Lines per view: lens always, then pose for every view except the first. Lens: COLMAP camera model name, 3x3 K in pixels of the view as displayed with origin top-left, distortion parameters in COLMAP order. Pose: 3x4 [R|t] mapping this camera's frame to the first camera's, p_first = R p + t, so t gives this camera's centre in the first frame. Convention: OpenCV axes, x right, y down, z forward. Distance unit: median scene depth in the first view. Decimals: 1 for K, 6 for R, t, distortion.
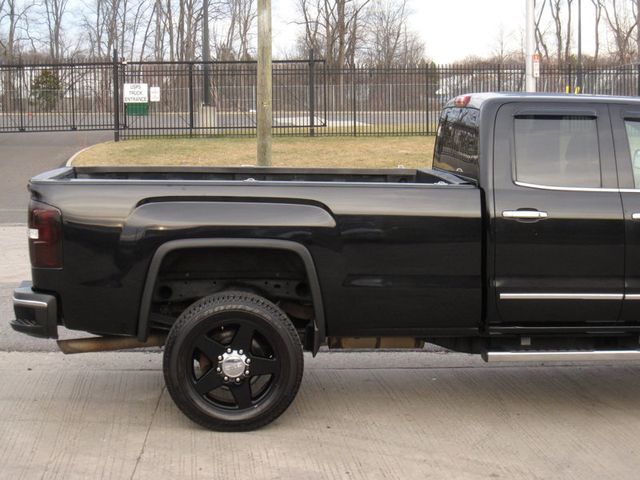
lens RADIAL K [[1242.7, 0, 320.0], [0, 1242.7, 240.0], [0, 0, 1]] dist [-0.092053, -0.397107]
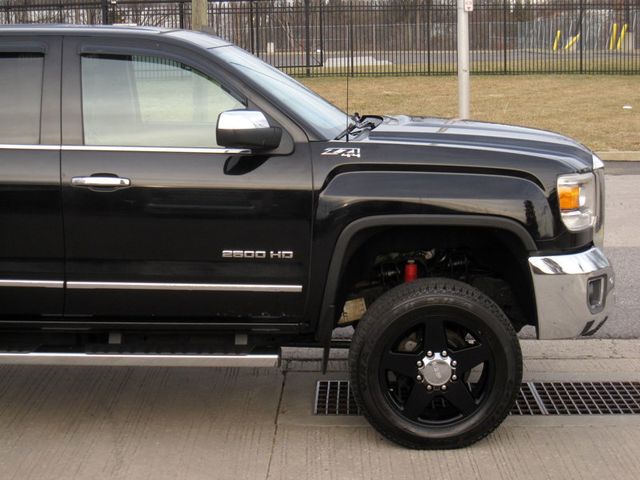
lens RADIAL K [[1242.7, 0, 320.0], [0, 1242.7, 240.0], [0, 0, 1]] dist [-0.092053, -0.397107]
pose [[0.996530, 0.005421, -0.083052, 0.084813], [-0.001448, 0.998855, 0.047818, -0.003542], [0.083216, -0.047532, 0.995397, 0.042559]]
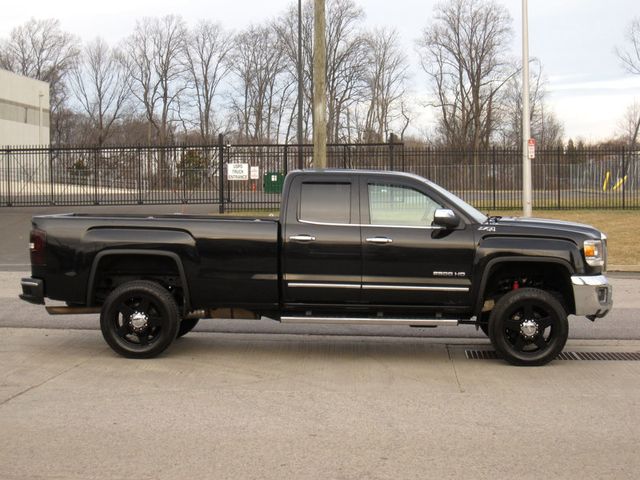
lens RADIAL K [[1242.7, 0, 320.0], [0, 1242.7, 240.0], [0, 0, 1]] dist [-0.092053, -0.397107]
pose [[0.992024, 0.008088, -0.125789, 0.073210], [-0.016125, 0.997883, -0.063011, 0.016457], [0.125013, 0.064537, 0.990054, -0.131635]]
